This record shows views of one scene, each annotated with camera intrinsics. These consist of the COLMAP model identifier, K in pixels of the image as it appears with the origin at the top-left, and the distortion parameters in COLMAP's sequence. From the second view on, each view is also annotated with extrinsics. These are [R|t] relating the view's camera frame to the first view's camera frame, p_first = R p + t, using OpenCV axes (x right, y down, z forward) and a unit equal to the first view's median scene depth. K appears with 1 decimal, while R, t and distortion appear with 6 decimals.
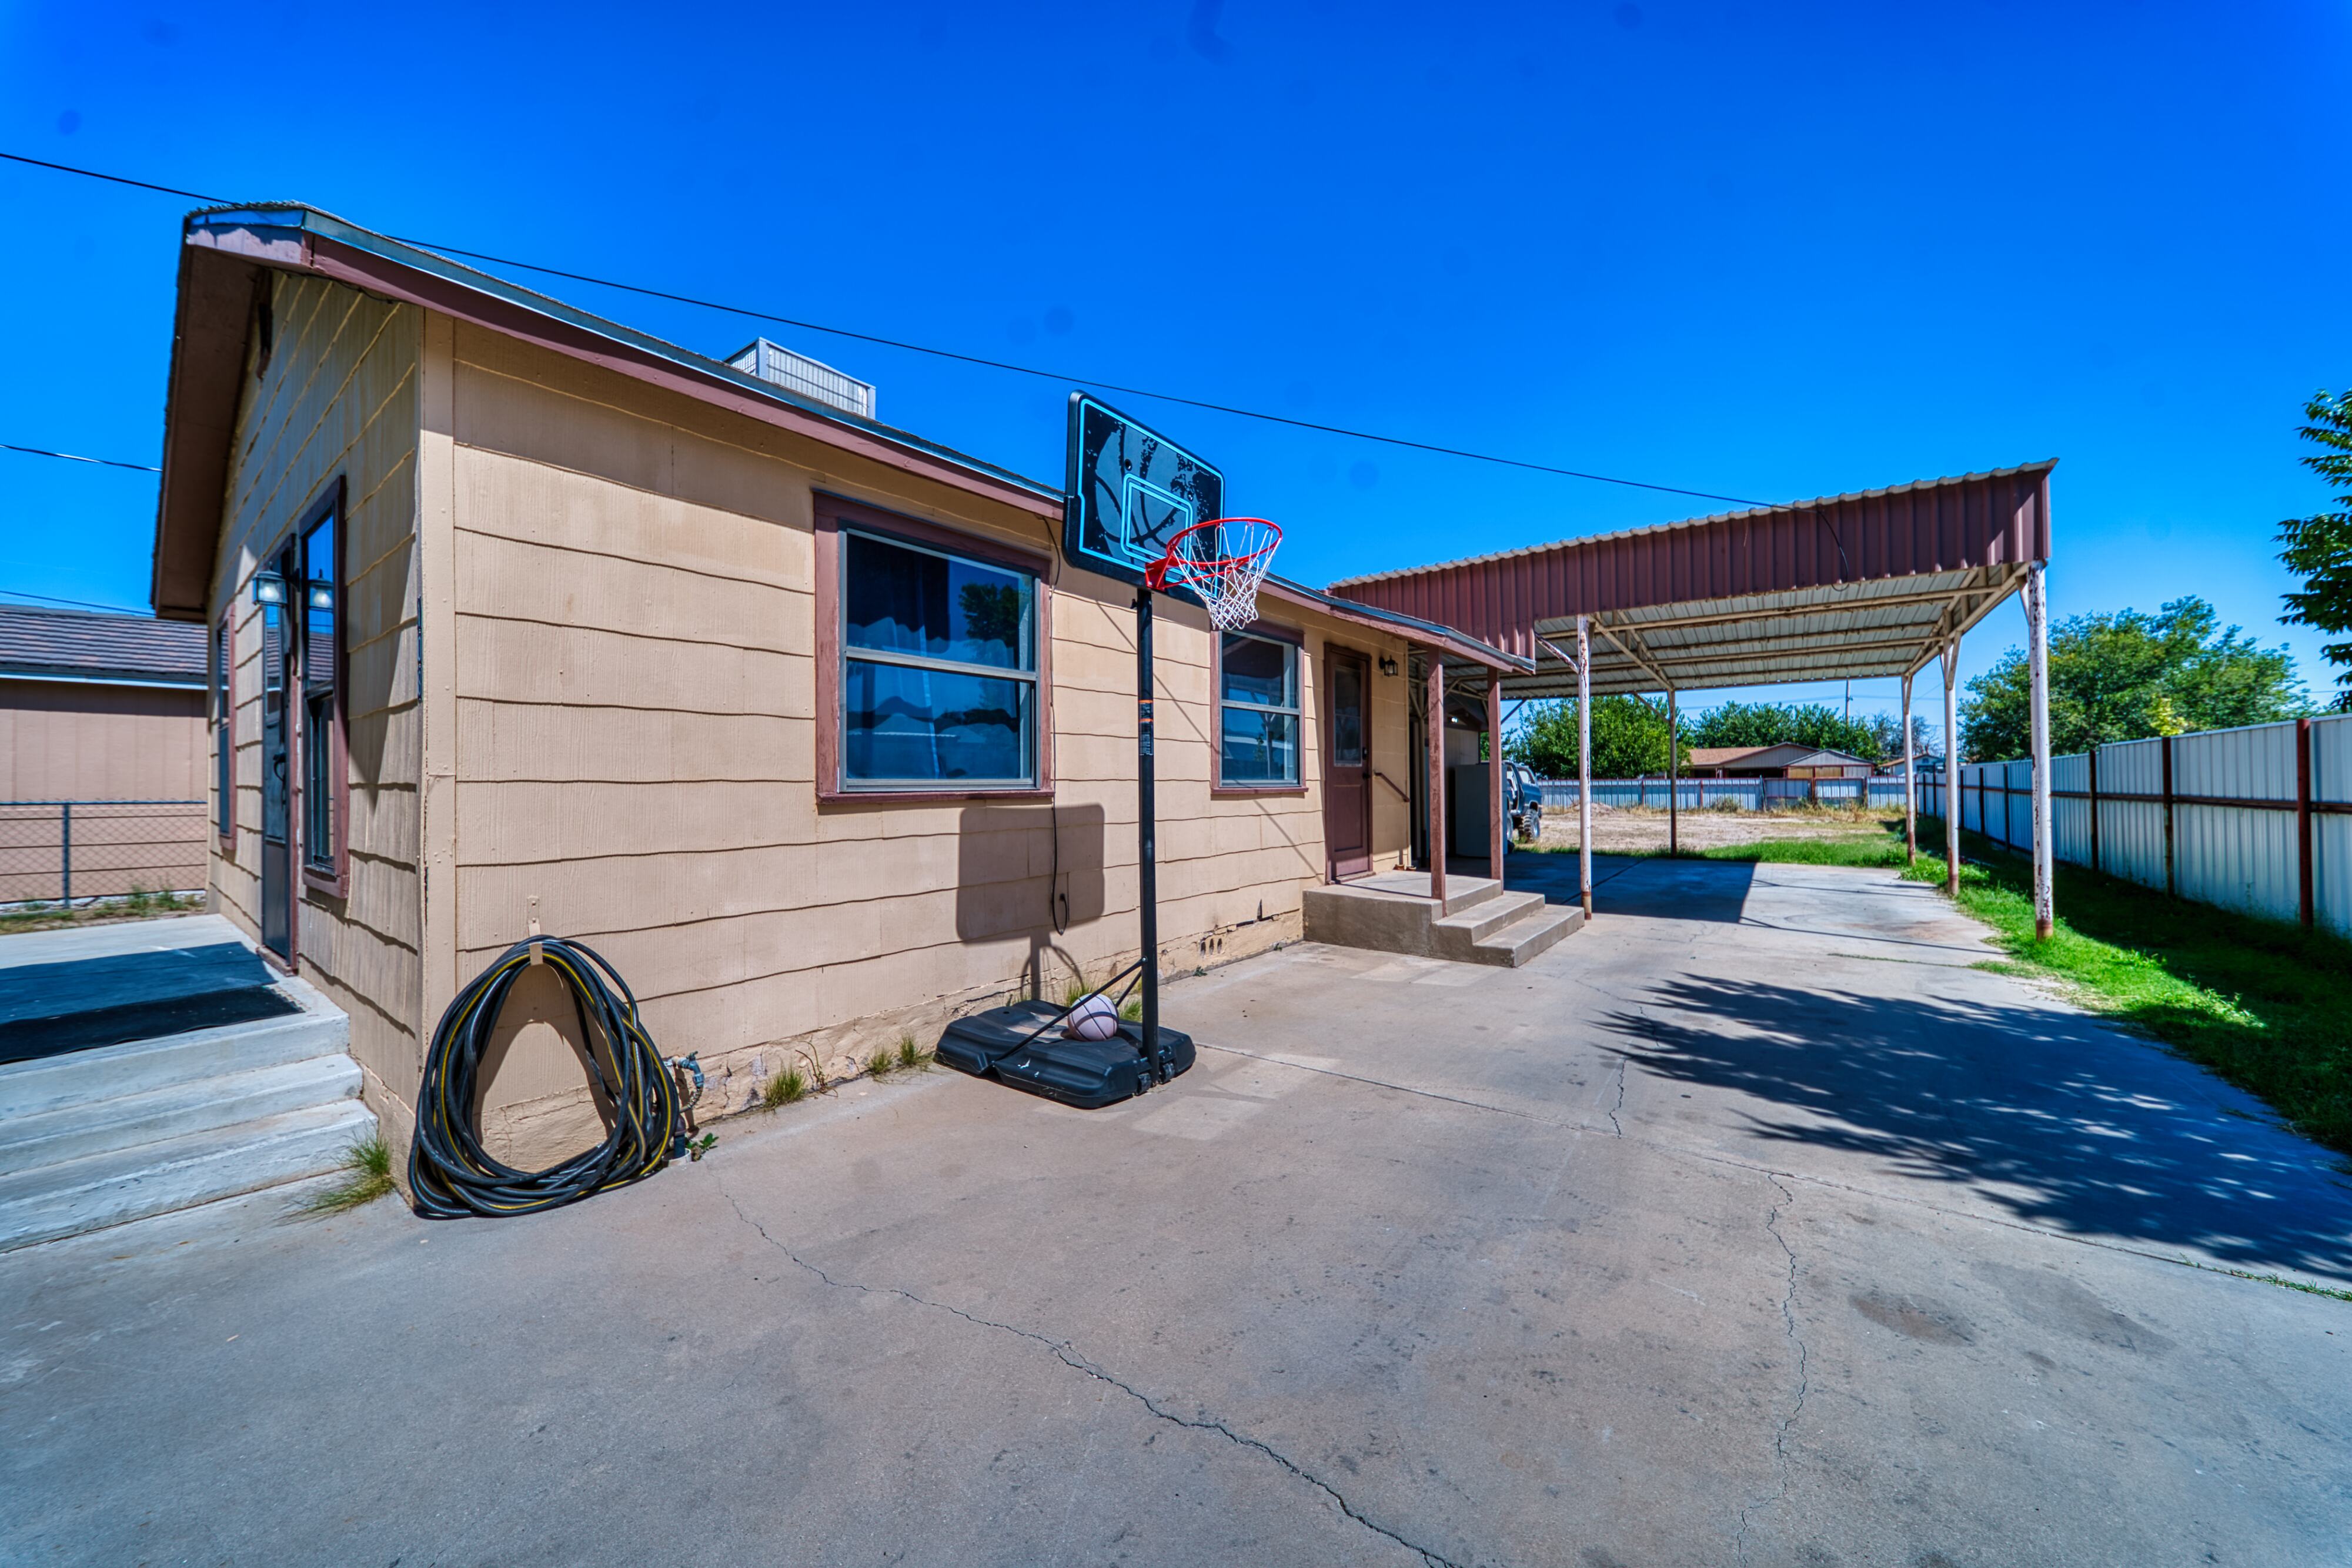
lens RADIAL K [[848.6, 0, 1164.6], [0, 848.6, 773.4], [0, 0, 1]] dist [0.000447, -0.000525]
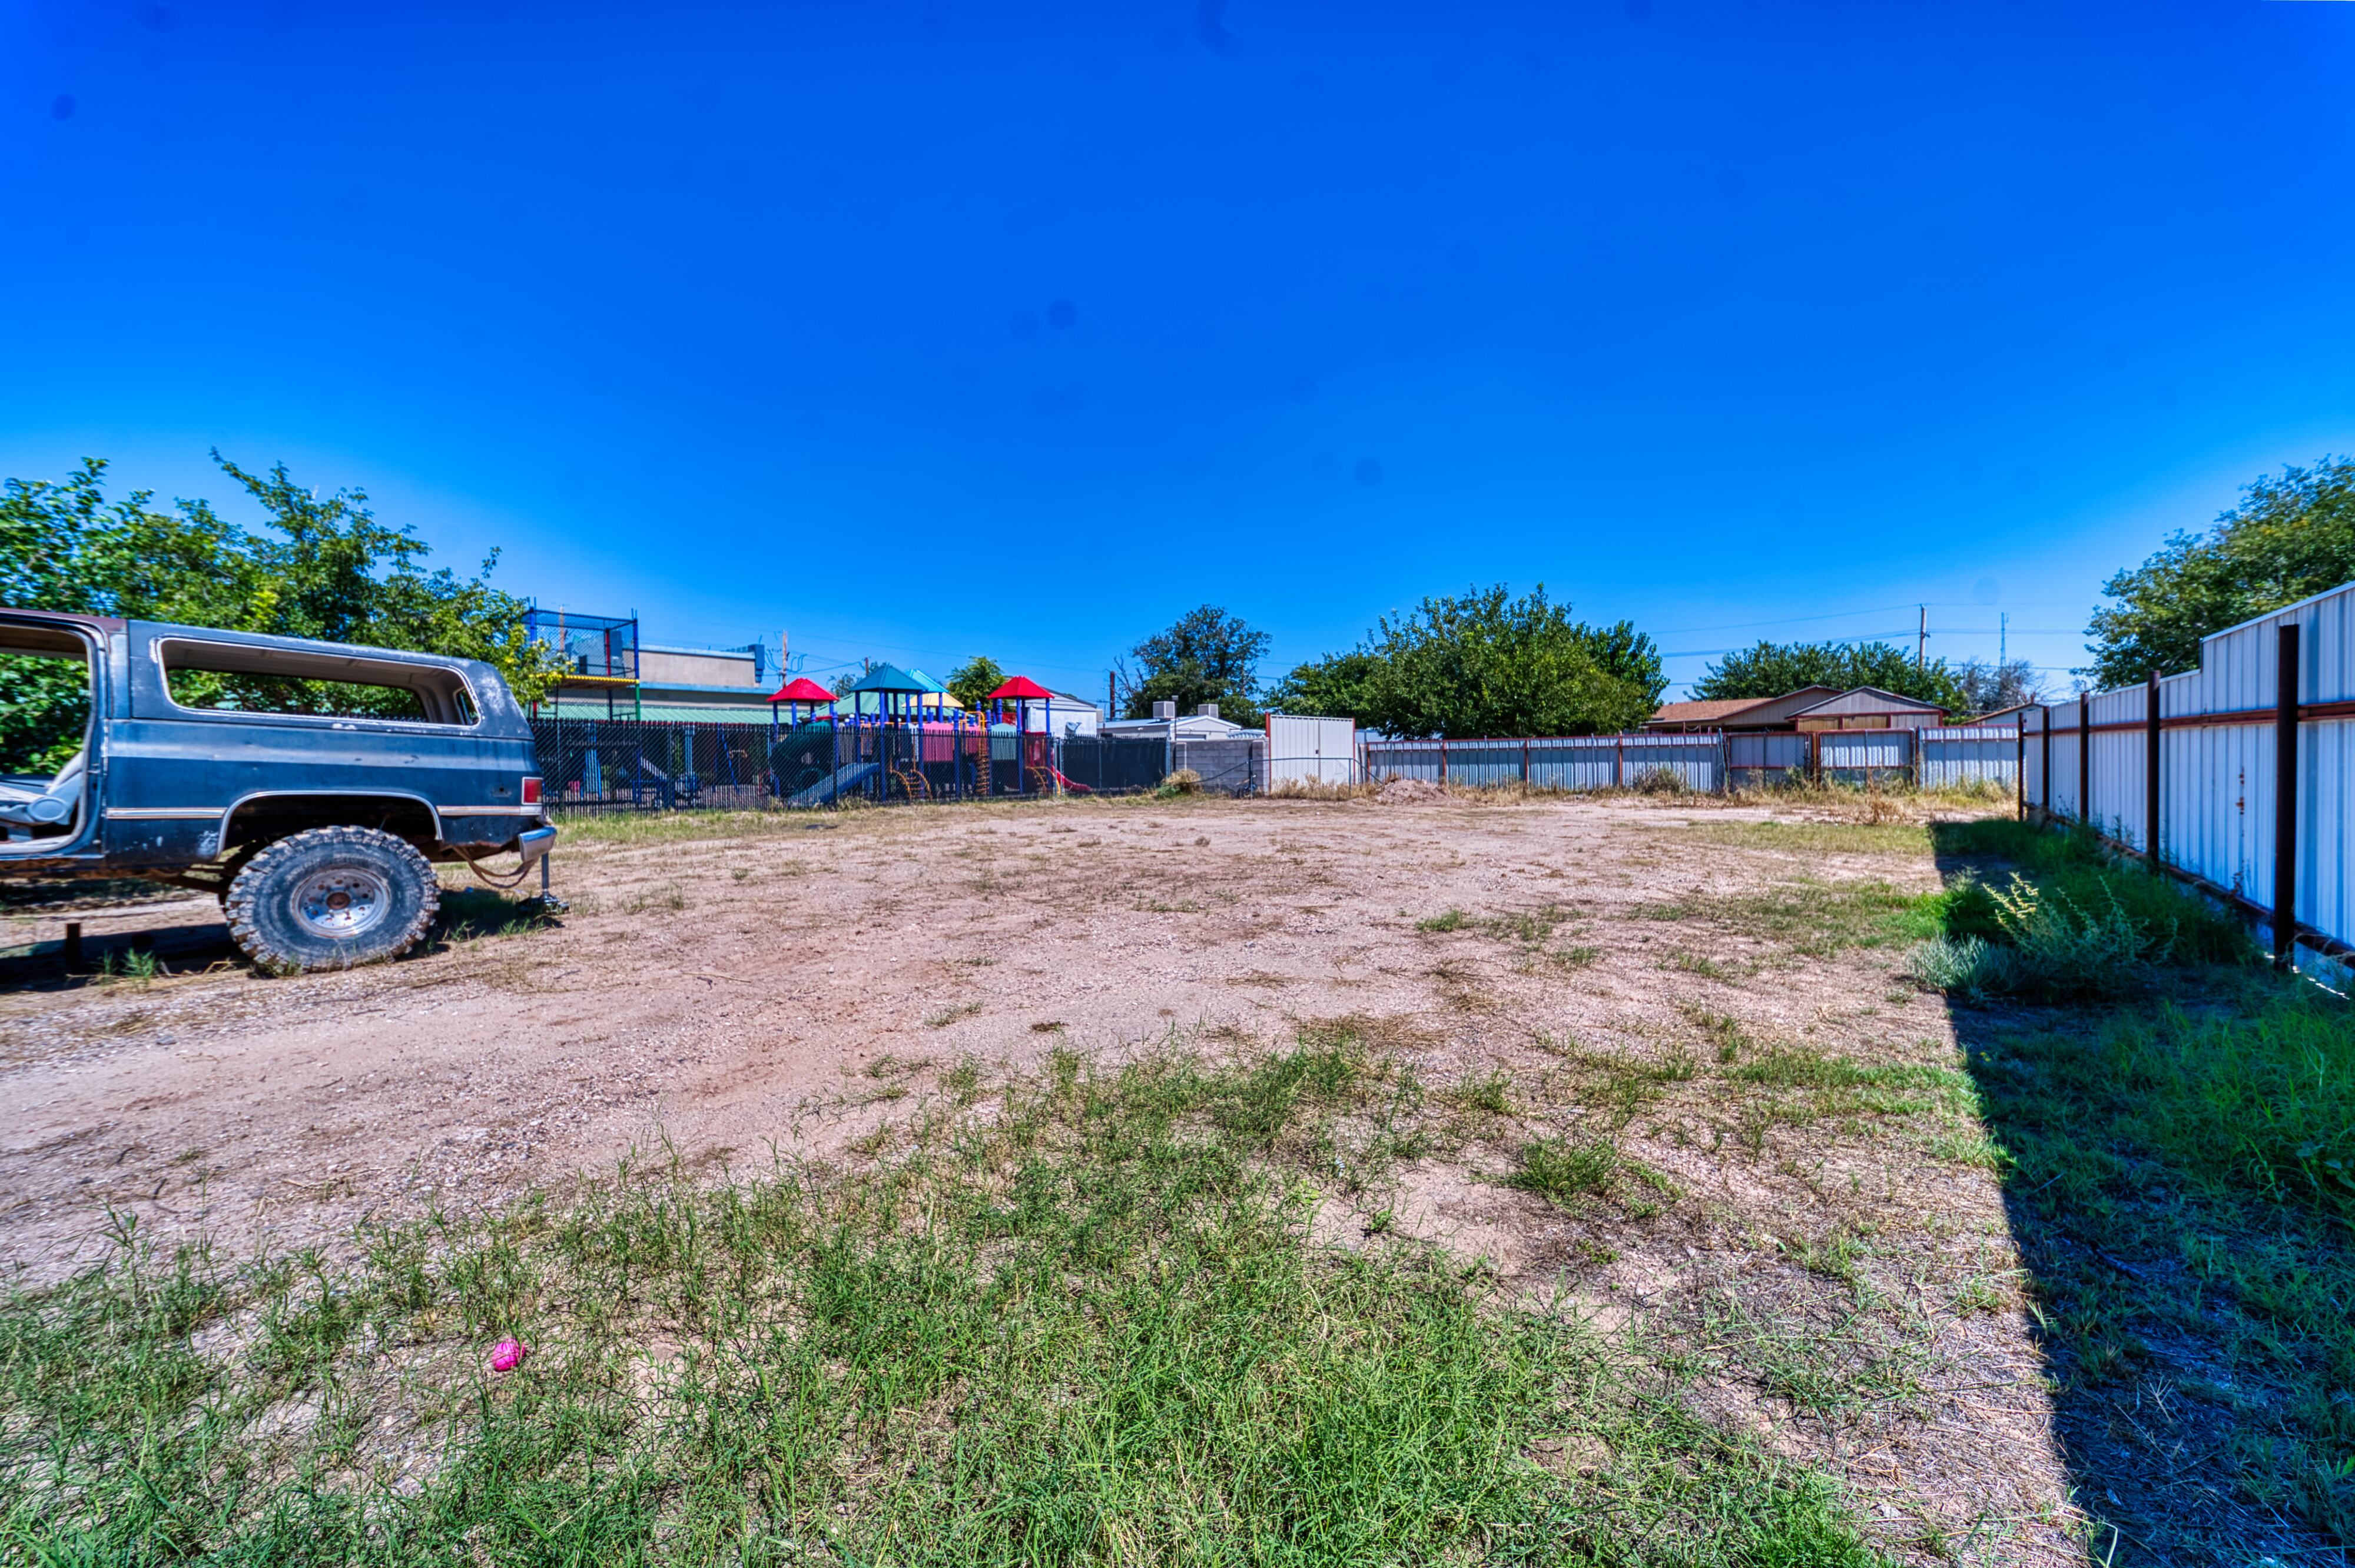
lens RADIAL K [[849.6, 0, 1166.1], [0, 849.6, 773.4], [0, 0, 1]] dist [0.000447, -0.000525]
pose [[0.998249, -0.007264, -0.058702, 0.361795], [0.009202, 0.999419, 0.032810, 0.009937], [0.058430, -0.033293, 0.997736, 0.413511]]
